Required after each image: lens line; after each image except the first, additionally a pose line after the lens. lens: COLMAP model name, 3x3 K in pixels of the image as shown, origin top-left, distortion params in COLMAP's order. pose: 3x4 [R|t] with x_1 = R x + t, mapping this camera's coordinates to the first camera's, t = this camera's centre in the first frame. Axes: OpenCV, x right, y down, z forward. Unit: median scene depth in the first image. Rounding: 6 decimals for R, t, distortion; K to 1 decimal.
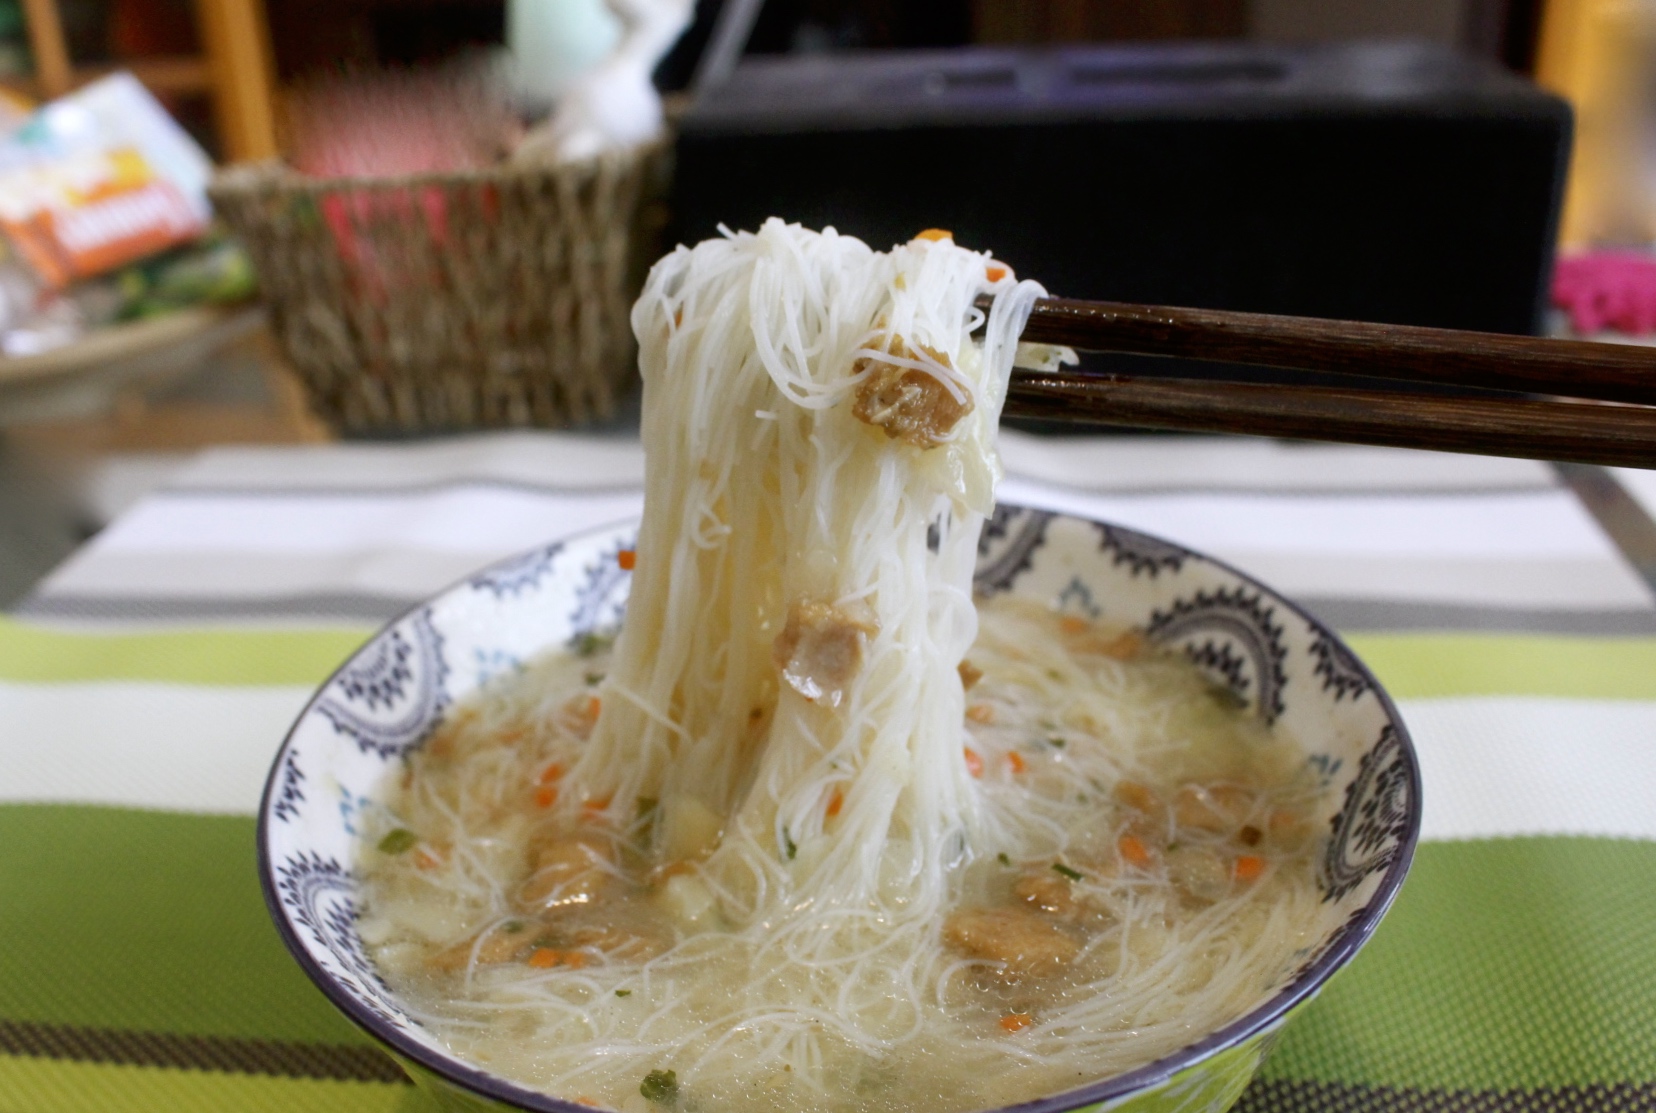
lens RADIAL K [[1722.0, 0, 828.0], [0, 1722.0, 556.5], [0, 0, 1]] dist [-0.000599, -0.002345]
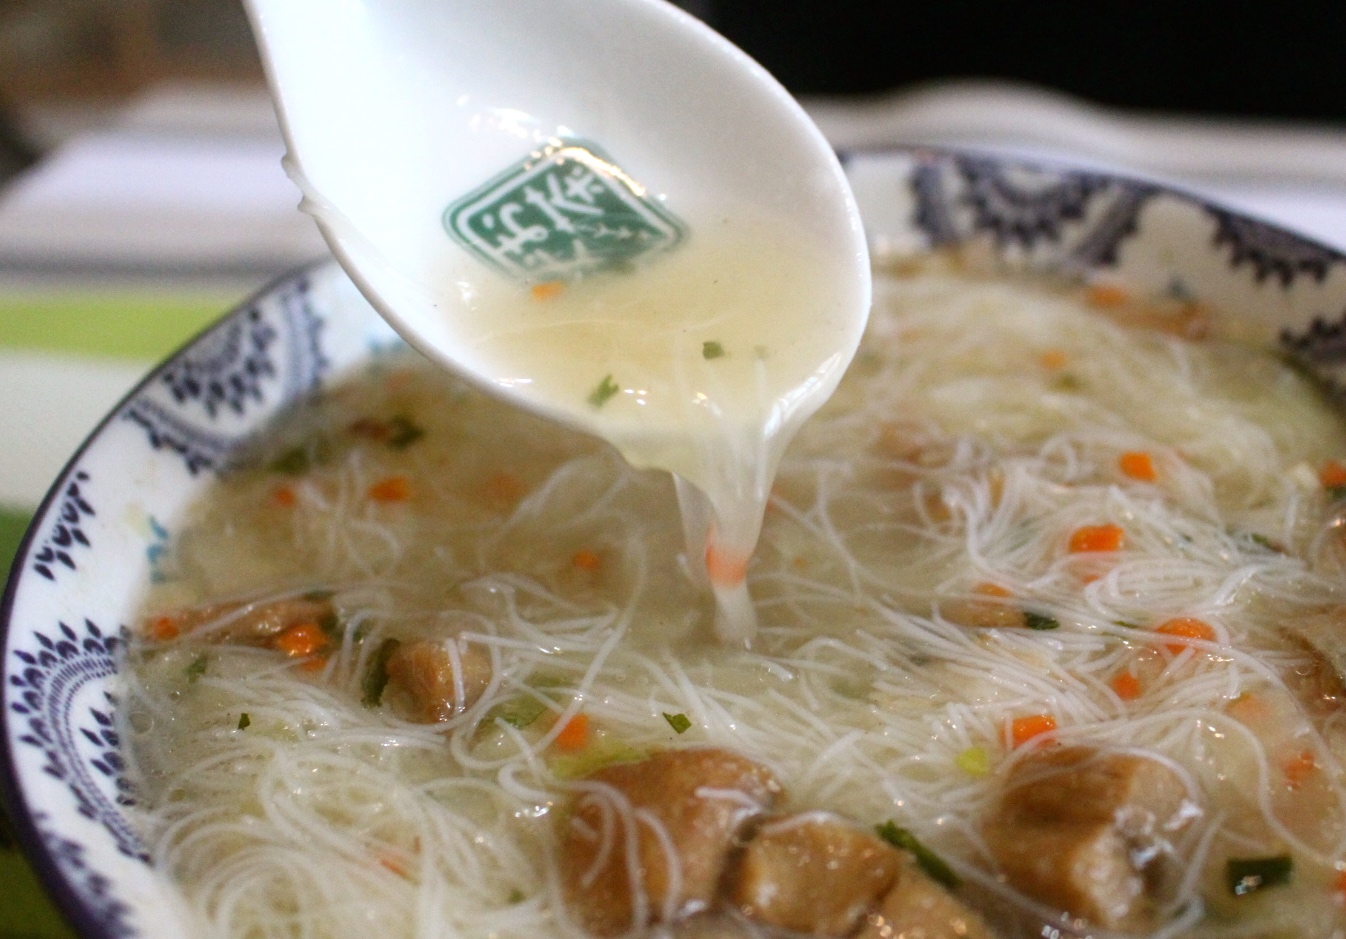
lens RADIAL K [[1722.8, 0, 673.0], [0, 1722.8, 469.5], [0, 0, 1]] dist [-0.176662, 0.030760]
pose [[0.993347, 0.058716, -0.099069, 0.005113], [-0.044675, 0.989364, 0.138434, 0.002064], [0.106144, -0.133087, 0.985404, 0.304551]]
